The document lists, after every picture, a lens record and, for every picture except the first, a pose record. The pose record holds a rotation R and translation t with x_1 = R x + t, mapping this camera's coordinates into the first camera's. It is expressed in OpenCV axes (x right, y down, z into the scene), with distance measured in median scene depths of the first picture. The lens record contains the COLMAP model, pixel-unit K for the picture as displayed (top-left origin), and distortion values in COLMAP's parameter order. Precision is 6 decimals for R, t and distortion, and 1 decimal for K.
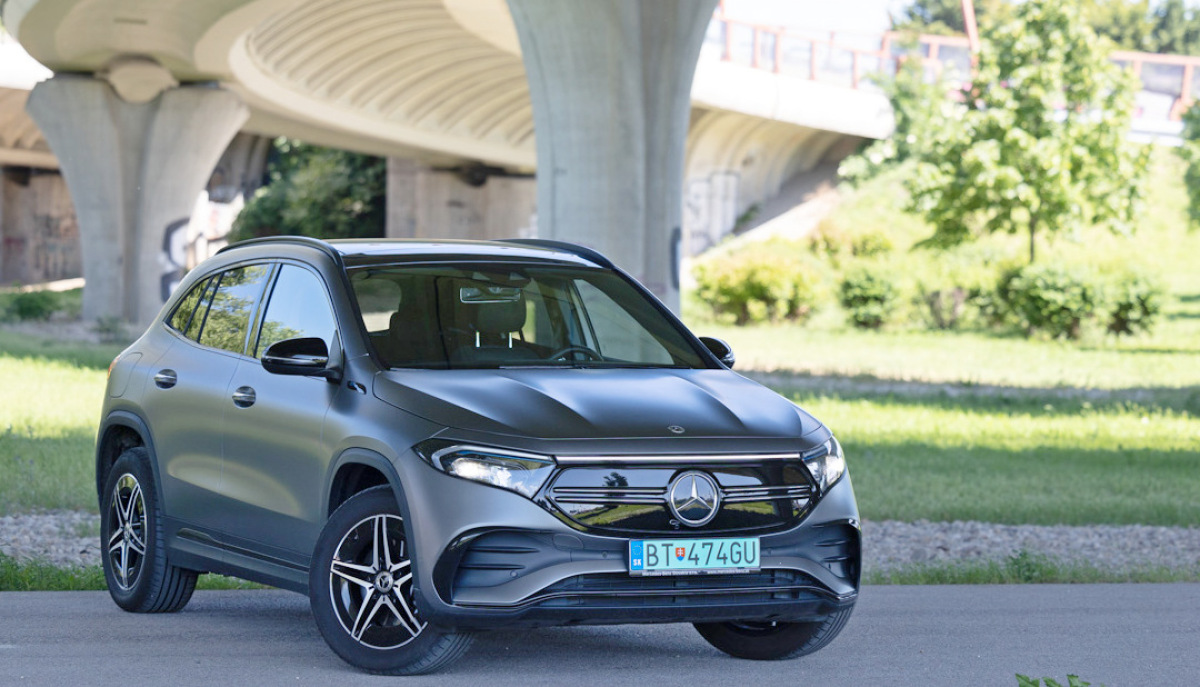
lens RADIAL K [[4628.3, 0, 600.0], [0, 4628.3, 343.5], [0, 0, 1]] dist [0.228566, -2.705020]
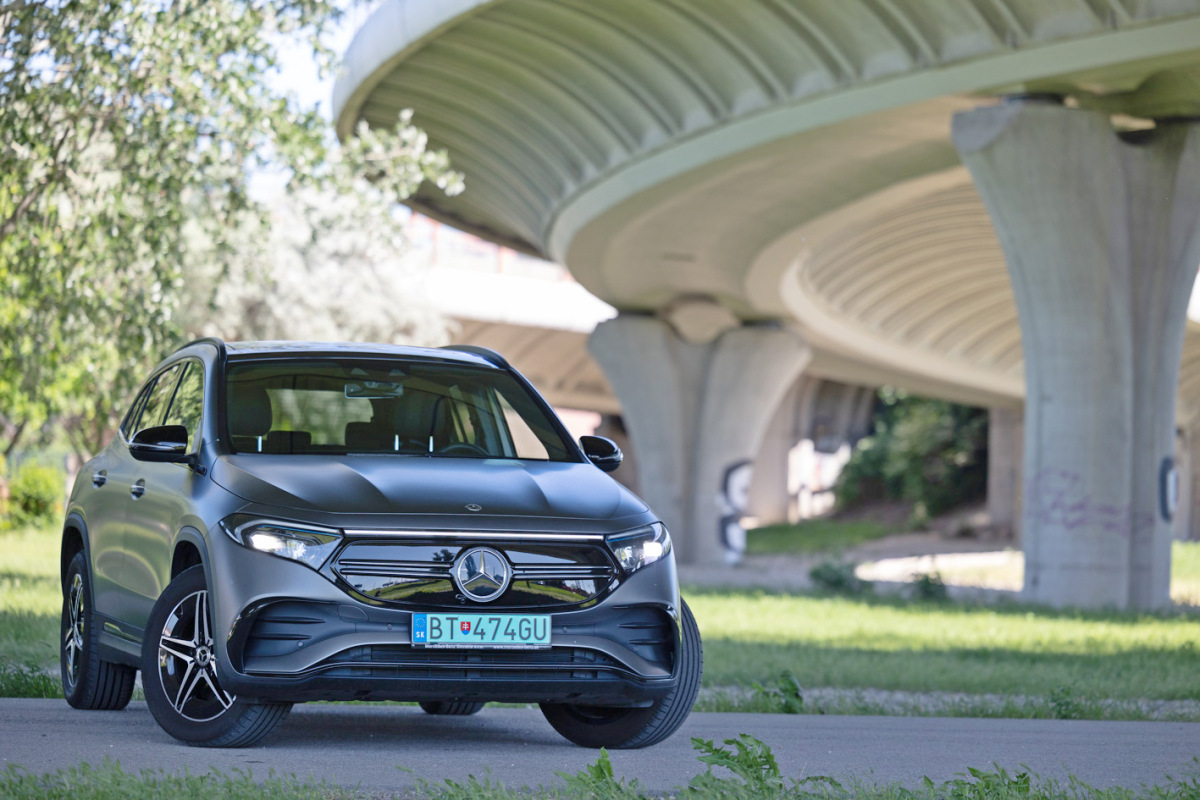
lens RADIAL K [[4769.3, 0, 600.0], [0, 4769.3, 400.0], [0, 0, 1]] dist [-0.071850, -2.888417]
pose [[0.987895, 0.008119, -0.154909, 0.203050], [-0.015488, 0.998802, -0.046424, 0.042560], [0.154347, 0.048261, 0.986837, -0.028398]]
